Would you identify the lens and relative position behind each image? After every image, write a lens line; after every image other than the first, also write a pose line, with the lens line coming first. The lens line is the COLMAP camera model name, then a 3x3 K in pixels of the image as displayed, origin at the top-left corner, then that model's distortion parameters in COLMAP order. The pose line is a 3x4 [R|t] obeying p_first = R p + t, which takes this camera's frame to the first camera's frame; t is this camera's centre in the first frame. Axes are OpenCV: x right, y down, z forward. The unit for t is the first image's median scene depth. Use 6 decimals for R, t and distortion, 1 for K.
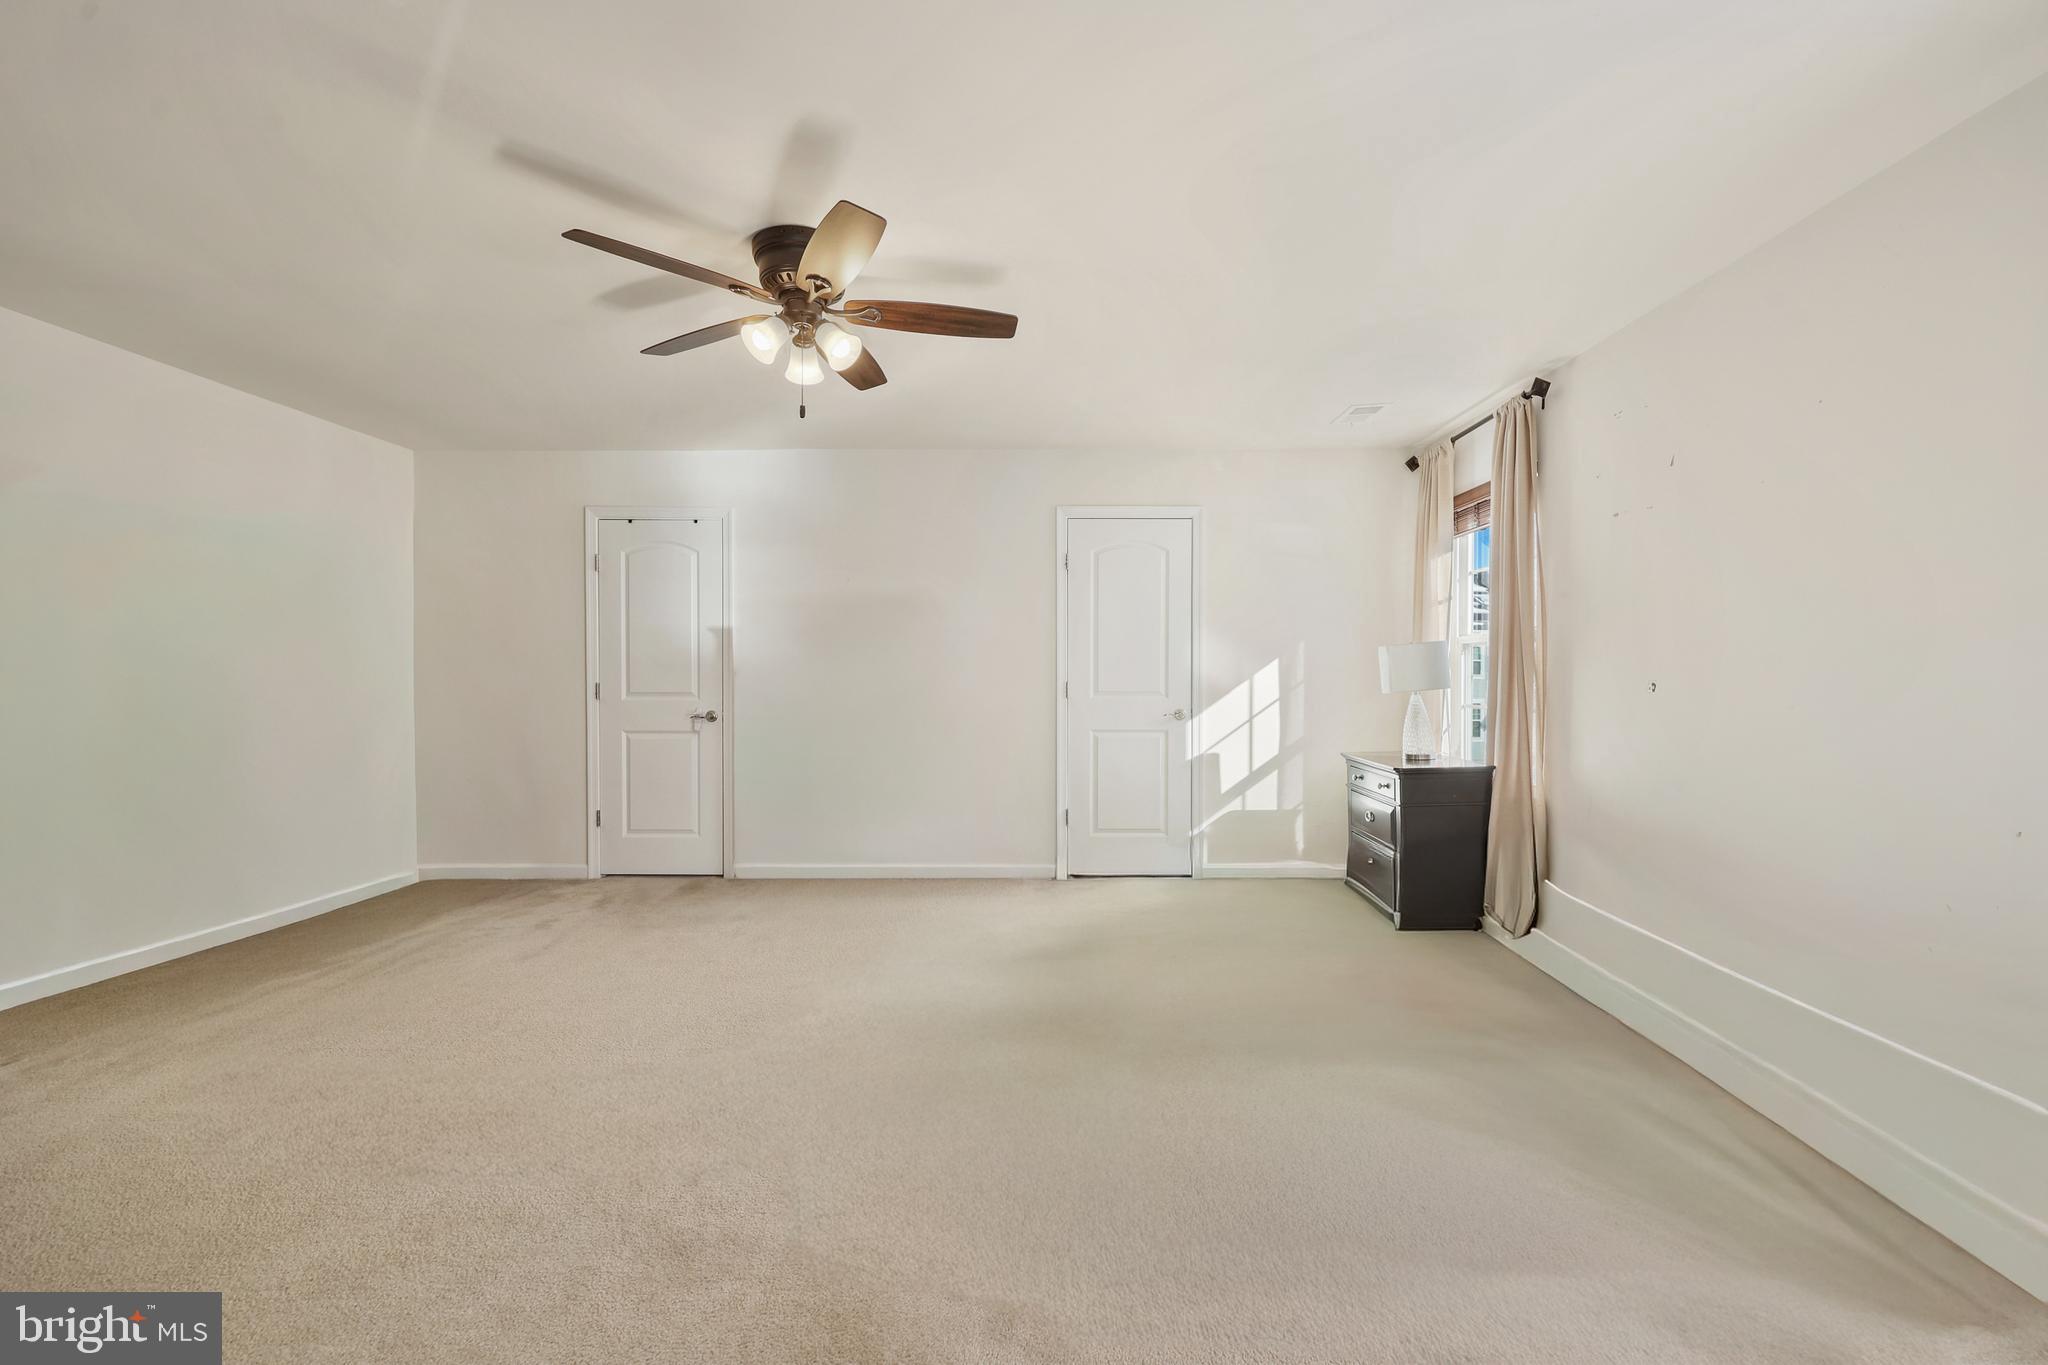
lens RADIAL K [[795.7, 0, 1031.6], [0, 795.7, 676.8], [0, 0, 1]] dist [0.000114, 0.000057]
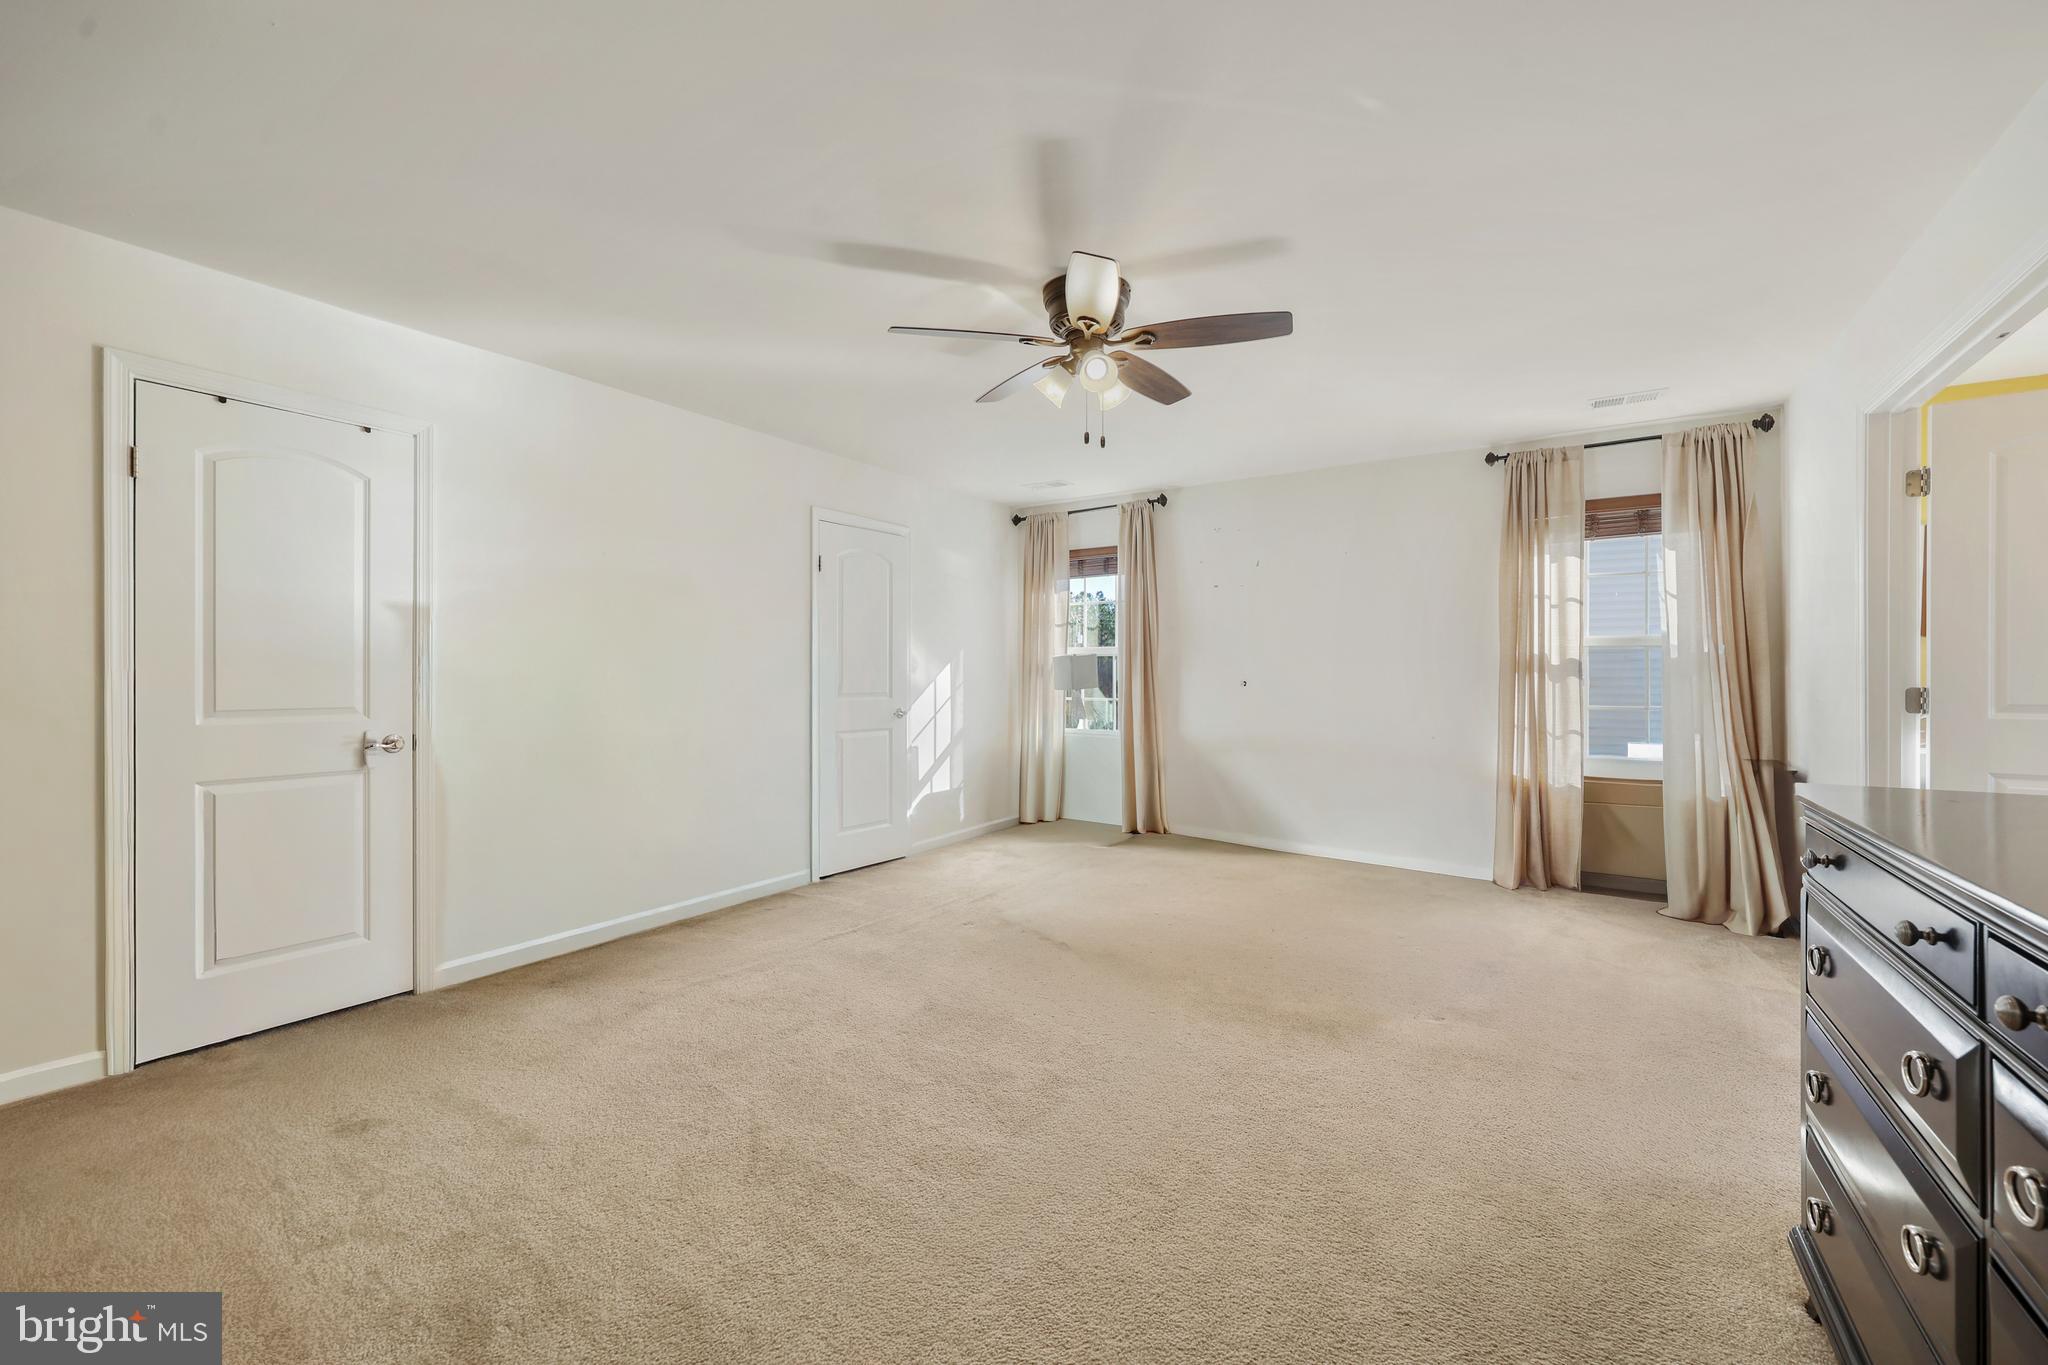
lens RADIAL K [[795.7, 0, 1031.6], [0, 795.7, 676.8], [0, 0, 1]] dist [0.000114, 0.000057]
pose [[0.570051, -0.000603, 0.821609, -0.618169], [0.009389, 0.999939, -0.005780, 0.004928], [-0.821555, 0.011009, 0.570022, 0.217556]]
